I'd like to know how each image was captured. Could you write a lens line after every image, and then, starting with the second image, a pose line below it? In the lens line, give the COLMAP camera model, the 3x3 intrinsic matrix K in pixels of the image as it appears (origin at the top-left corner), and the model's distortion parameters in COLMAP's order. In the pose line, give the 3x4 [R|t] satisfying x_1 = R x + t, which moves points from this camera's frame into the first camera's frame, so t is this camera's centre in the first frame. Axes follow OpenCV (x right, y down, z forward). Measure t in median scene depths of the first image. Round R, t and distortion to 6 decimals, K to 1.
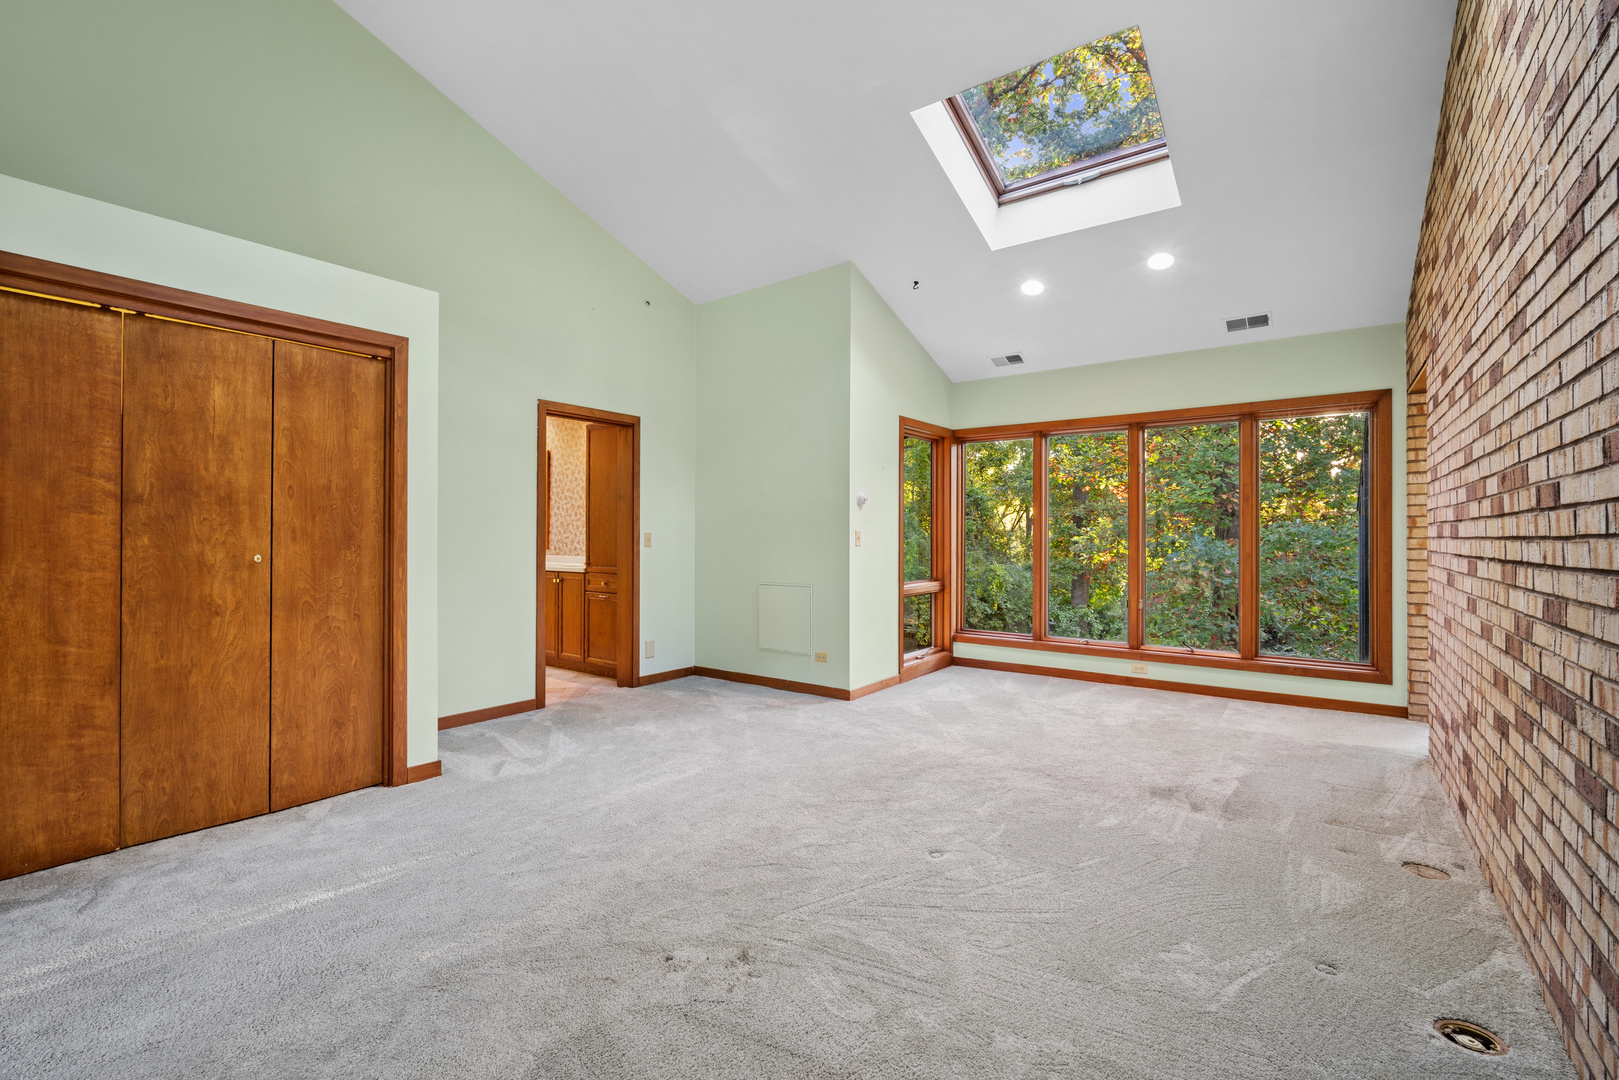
lens RADIAL K [[700.6, 0, 809.2], [0, 700.6, 537.4], [0, 0, 1]] dist [-0.008520, 0.000316]
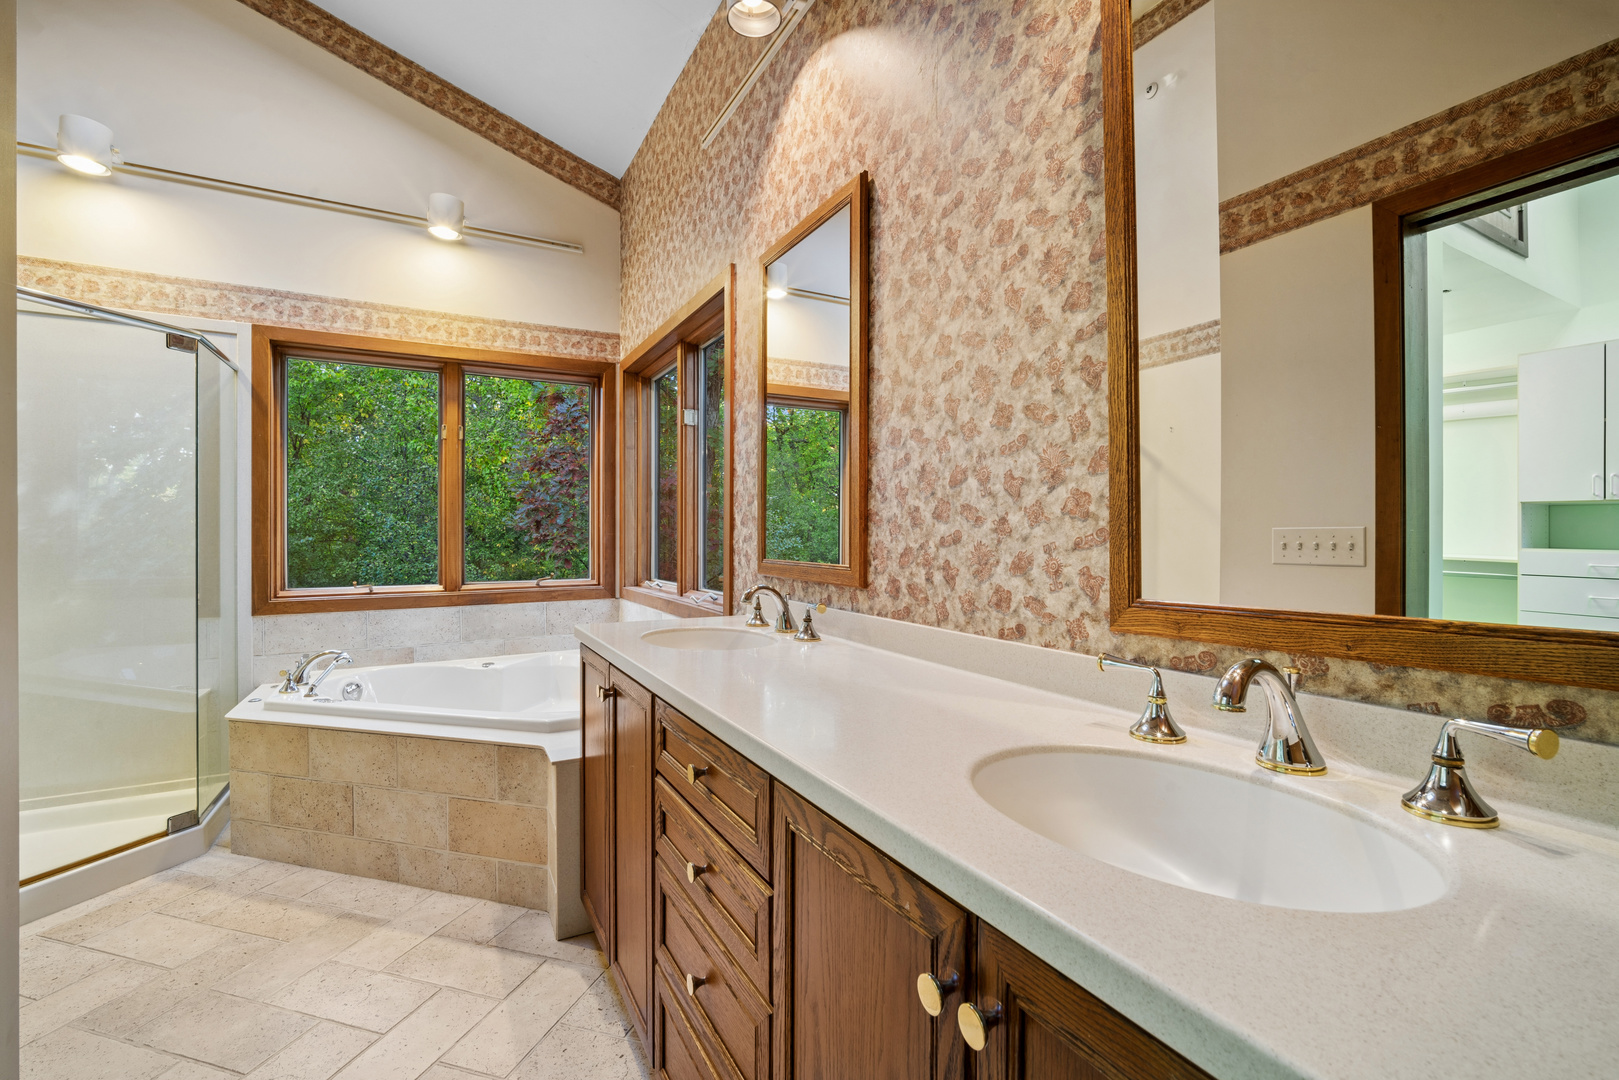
lens RADIAL K [[700.6, 0, 810.9], [0, 700.6, 538.5], [0, 0, 1]] dist [-0.008520, 0.000316]
pose [[0.907513, -0.000348, -0.420024, -0.298661], [0.000510, 1.000000, 0.000274, -0.000516], [0.420024, -0.000463, 0.907513, 0.799866]]
